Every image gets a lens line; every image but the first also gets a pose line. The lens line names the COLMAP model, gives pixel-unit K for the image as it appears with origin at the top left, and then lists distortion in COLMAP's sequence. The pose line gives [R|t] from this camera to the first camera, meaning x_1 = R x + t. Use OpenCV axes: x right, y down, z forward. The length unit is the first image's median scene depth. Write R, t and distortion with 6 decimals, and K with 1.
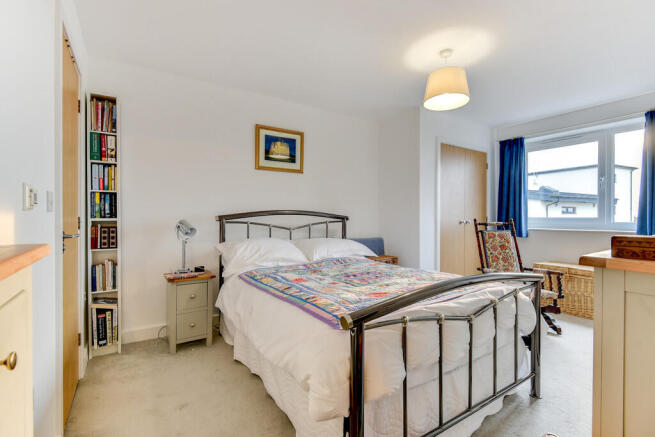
lens RADIAL K [[302.9, 0, 324.8], [0, 302.9, 216.6], [0, 0, 1]] dist [0.008528, -0.004691]
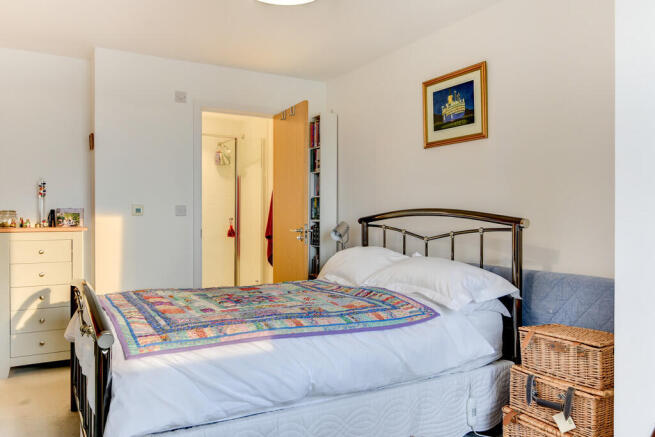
lens RADIAL K [[512.6, 0, 326.7], [0, 512.6, 219.1], [0, 0, 1]] dist [0.000204, -0.000611]
pose [[-0.062736, 0.003082, -0.998025, 0.892678], [-0.003360, 0.999989, 0.003300, -0.001662], [0.998025, 0.003561, -0.062724, 0.819222]]
